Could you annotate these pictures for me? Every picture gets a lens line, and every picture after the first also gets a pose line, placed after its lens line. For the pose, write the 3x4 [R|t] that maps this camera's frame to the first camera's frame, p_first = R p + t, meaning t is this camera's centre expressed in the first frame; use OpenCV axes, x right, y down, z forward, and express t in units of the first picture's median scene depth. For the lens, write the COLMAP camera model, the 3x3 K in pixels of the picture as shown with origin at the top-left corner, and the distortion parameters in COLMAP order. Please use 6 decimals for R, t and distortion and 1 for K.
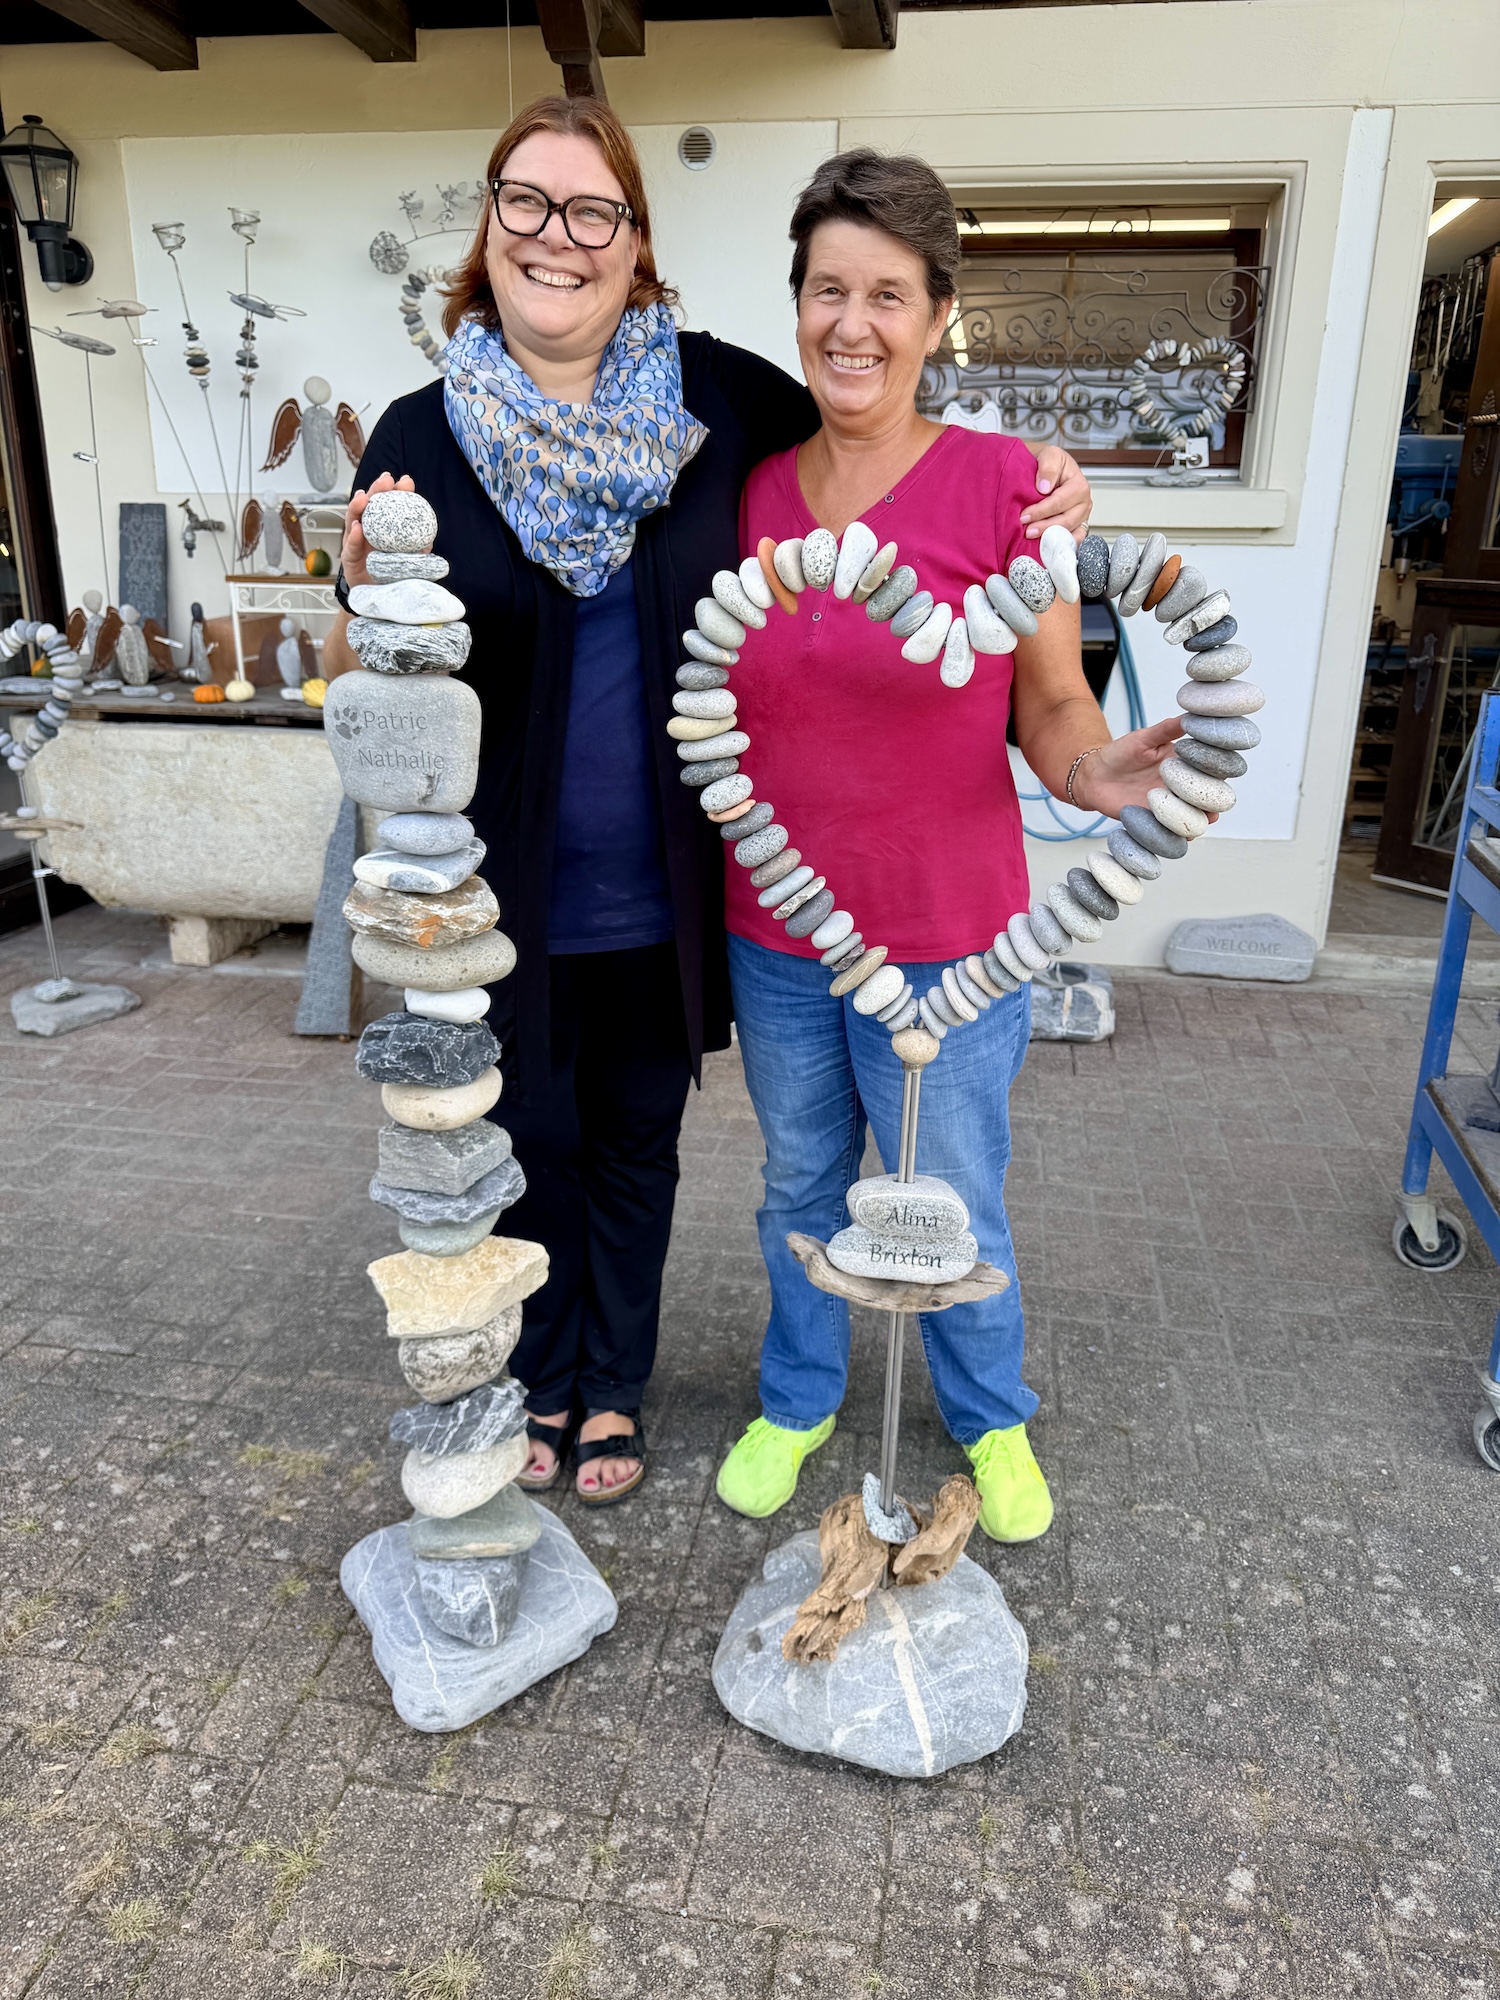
lens RADIAL K [[1433.1, 0, 757.1], [0, 1433.1, 1000.8], [0, 0, 1]] dist [0.019458, -0.018198]
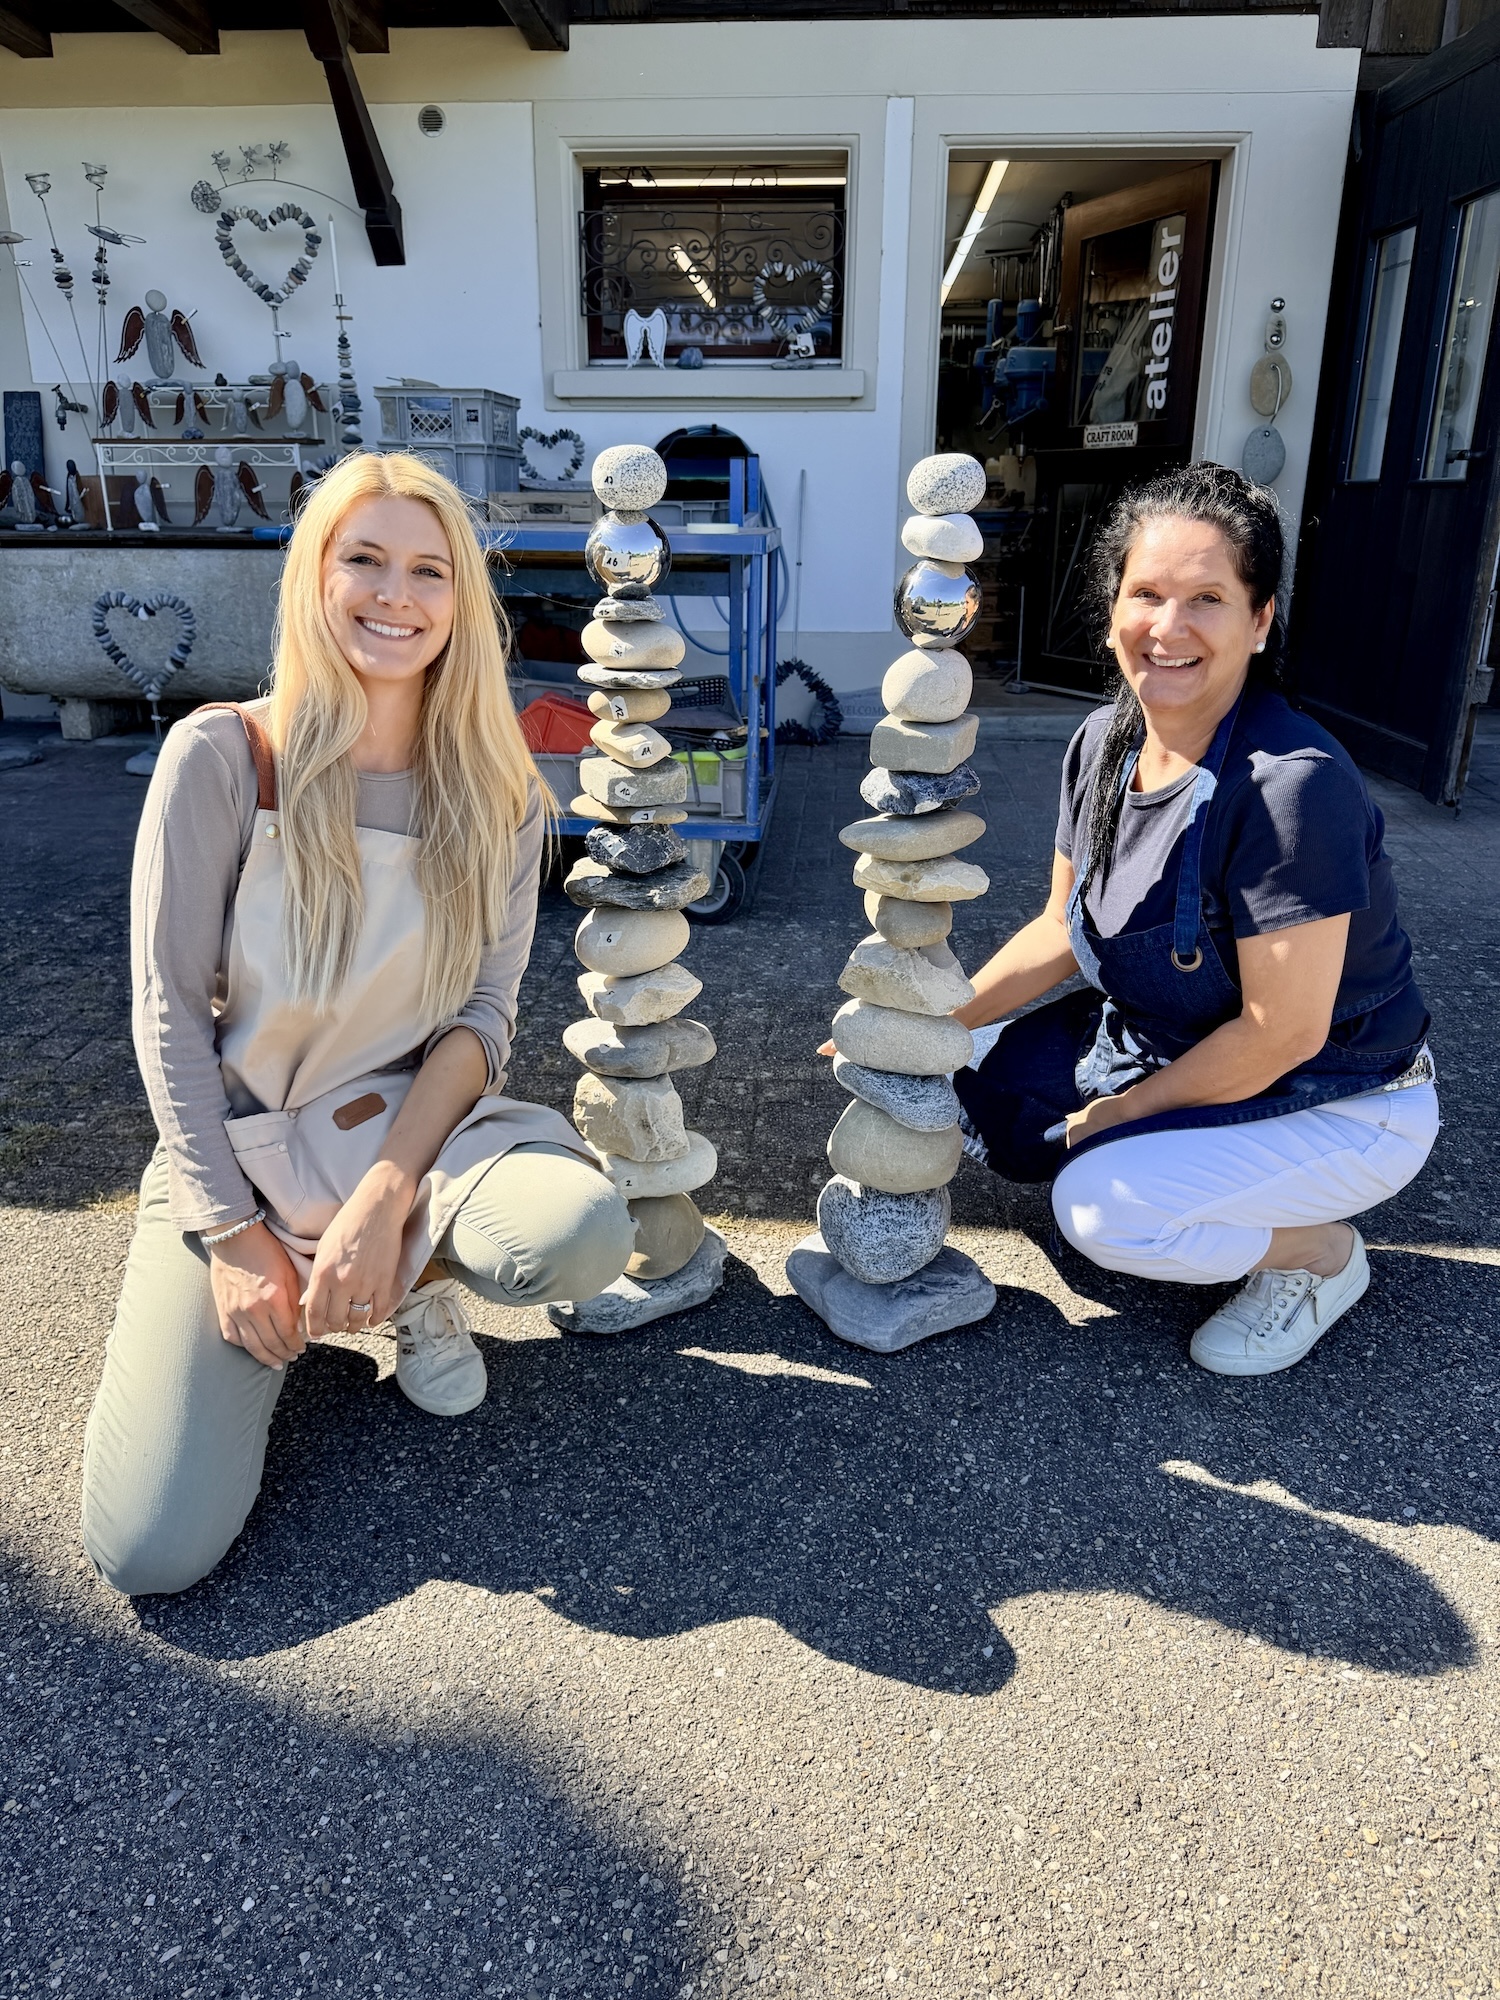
lens RADIAL K [[1433.1, 0, 750.5], [0, 1433.1, 1005.4], [0, 0, 1]] dist [0.019458, -0.018198]
pose [[0.996010, -0.039882, 0.079834, 0.114258], [0.038593, 0.999100, 0.017628, 0.232858], [-0.080465, -0.014477, 0.996652, -0.396748]]
